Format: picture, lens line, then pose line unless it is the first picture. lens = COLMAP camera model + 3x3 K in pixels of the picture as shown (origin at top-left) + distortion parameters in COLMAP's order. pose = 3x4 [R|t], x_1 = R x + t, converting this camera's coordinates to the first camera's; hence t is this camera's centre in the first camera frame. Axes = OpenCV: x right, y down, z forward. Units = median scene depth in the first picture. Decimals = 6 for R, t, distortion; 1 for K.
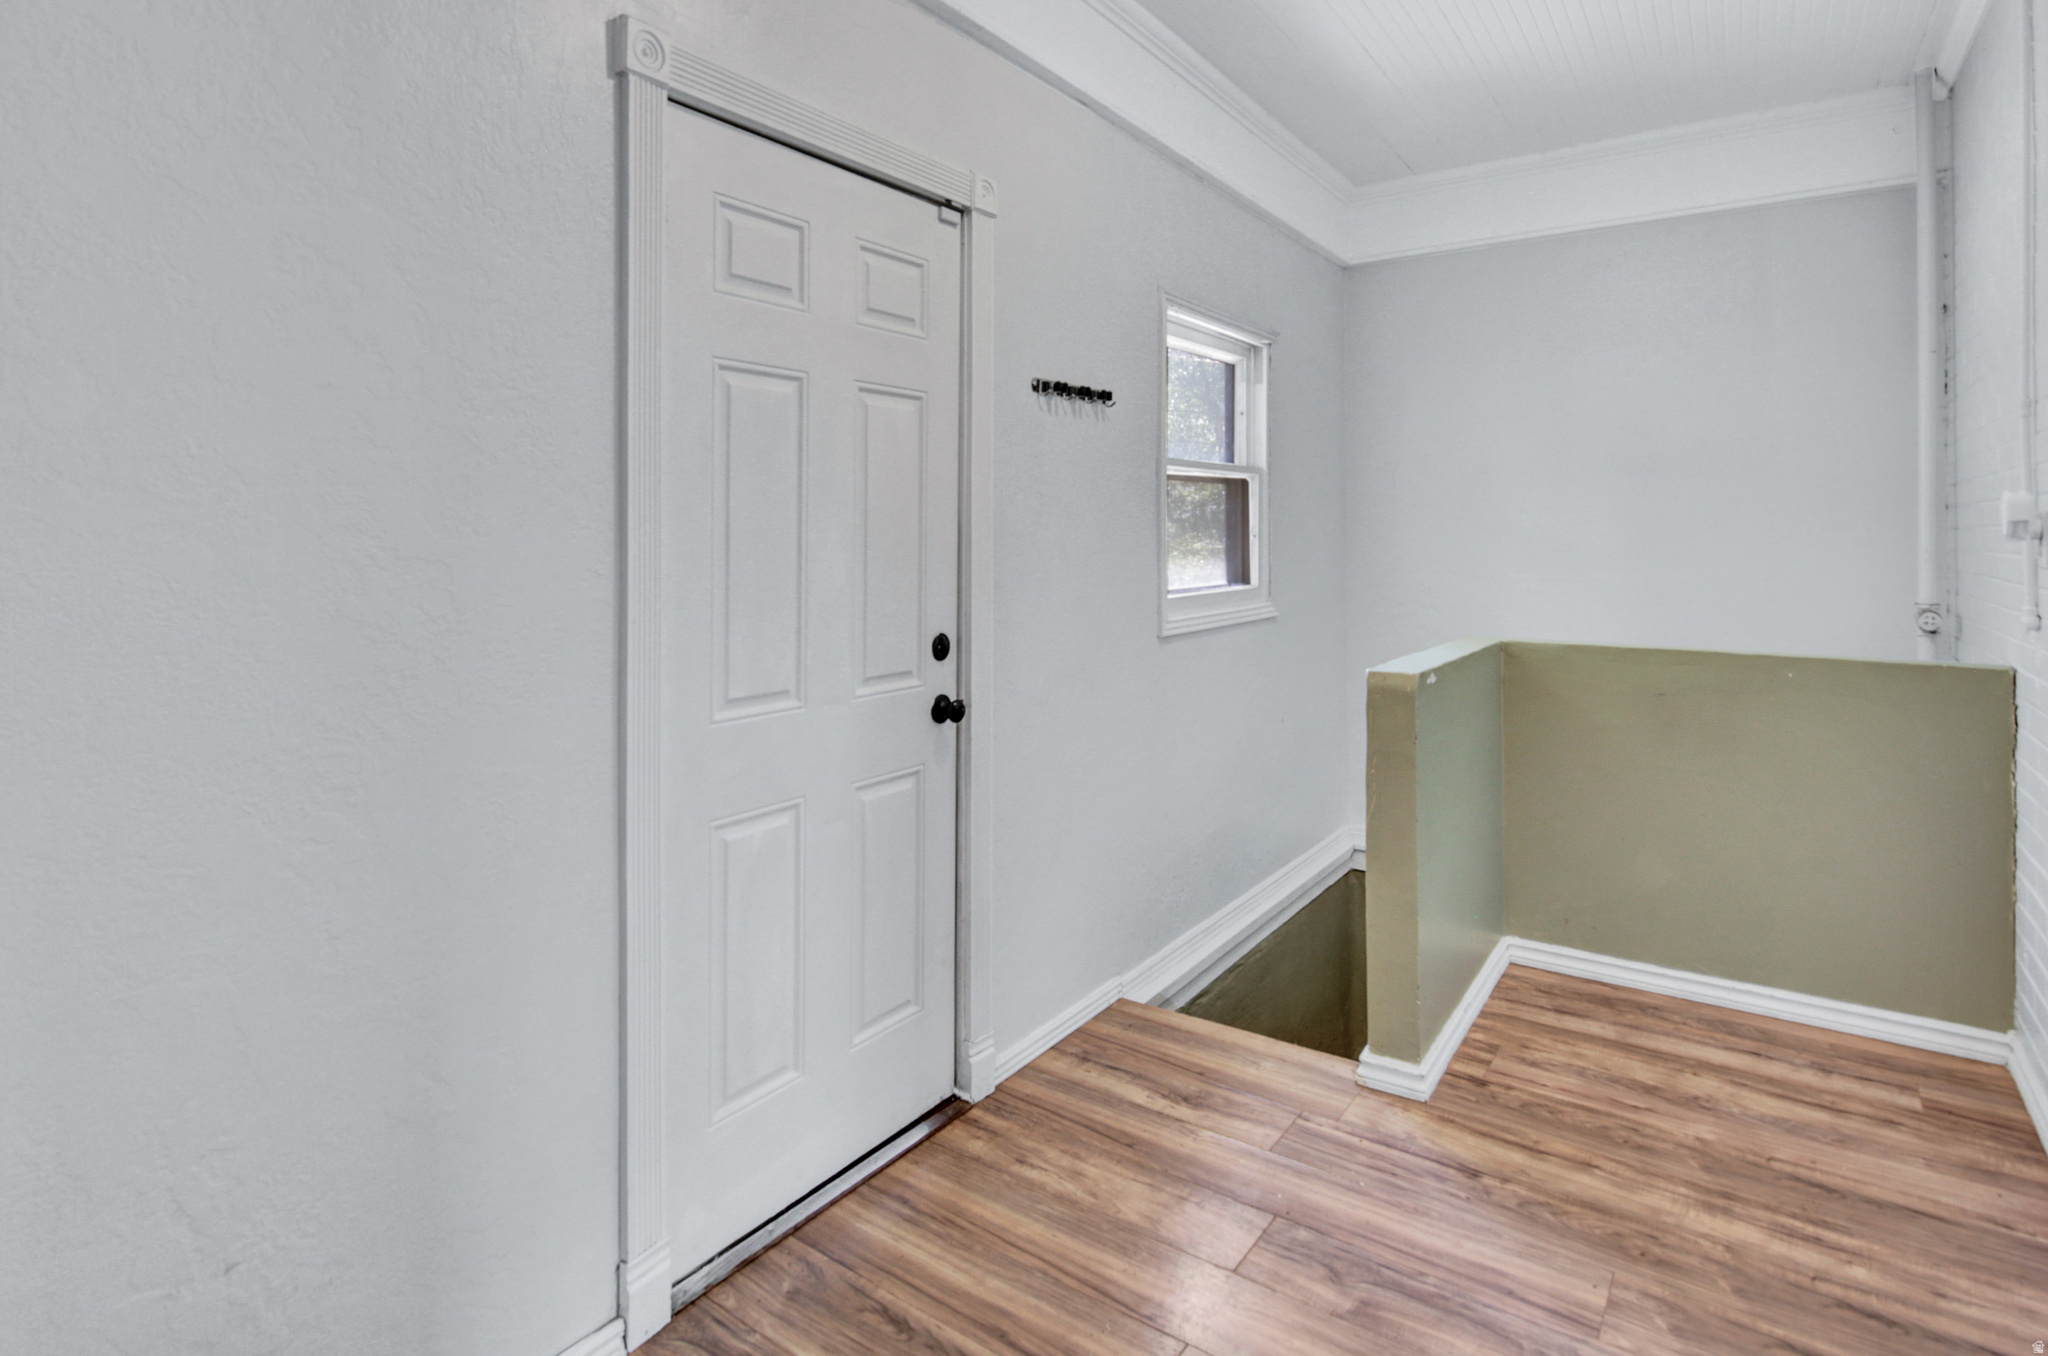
lens RADIAL K [[1070.5, 0, 1031.5], [0, 1070.5, 662.4], [0, 0, 1]] dist [-0.008979, -0.002089]
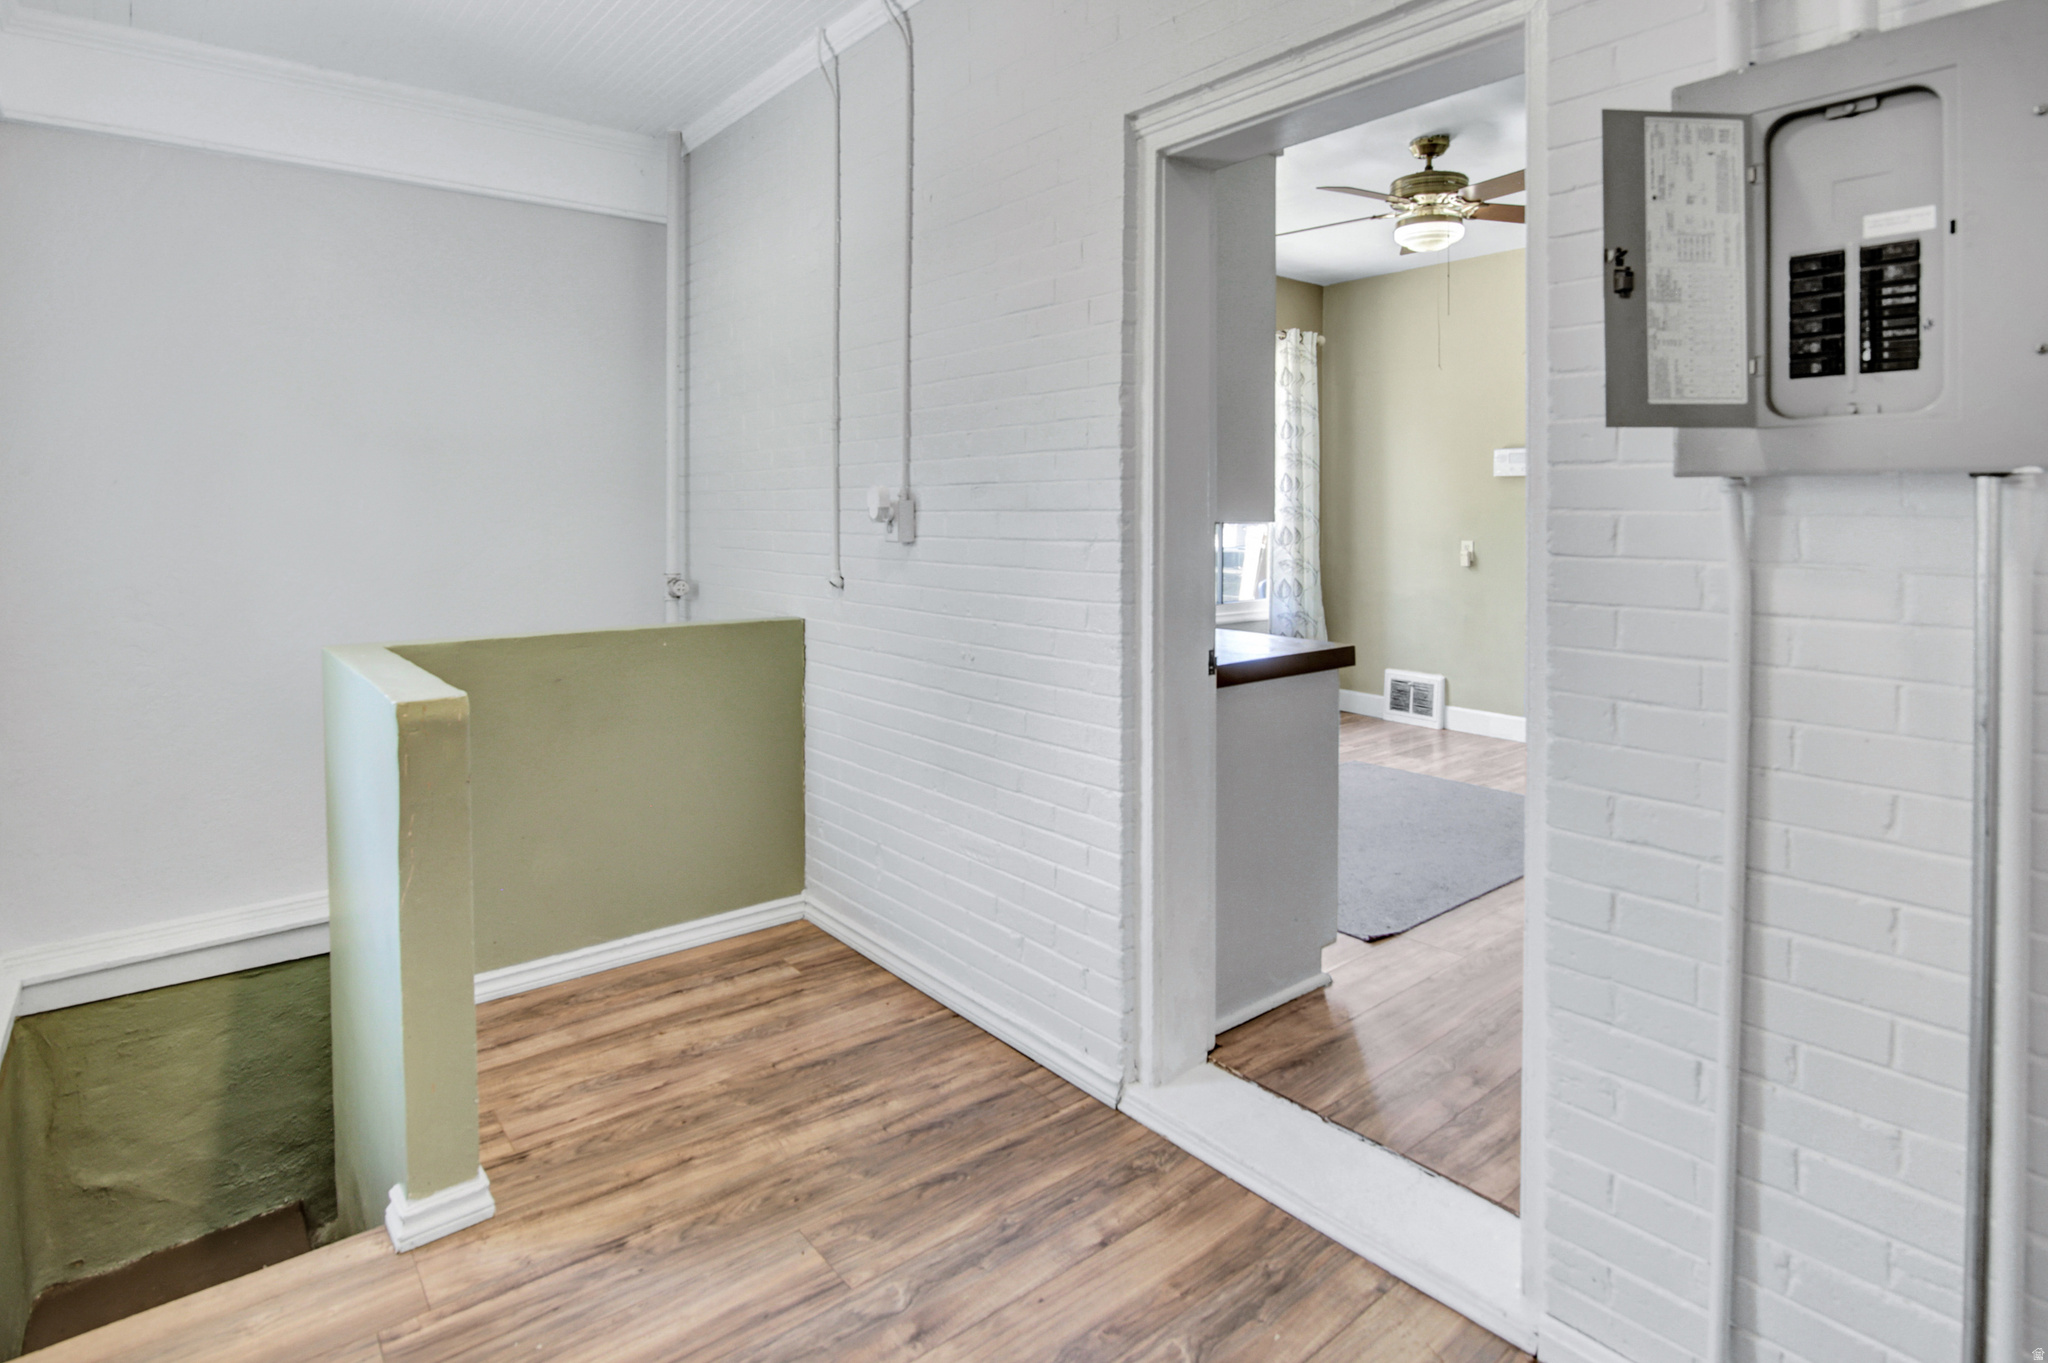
lens RADIAL K [[1070.5, 0, 1033.8], [0, 1070.5, 594.7], [0, 0, 1]] dist [-0.008979, -0.002089]
pose [[0.267518, -0.071963, 0.960862, -0.294753], [0.115007, 0.992463, 0.042311, -0.048554], [-0.956665, 0.099187, 0.273778, 0.377021]]
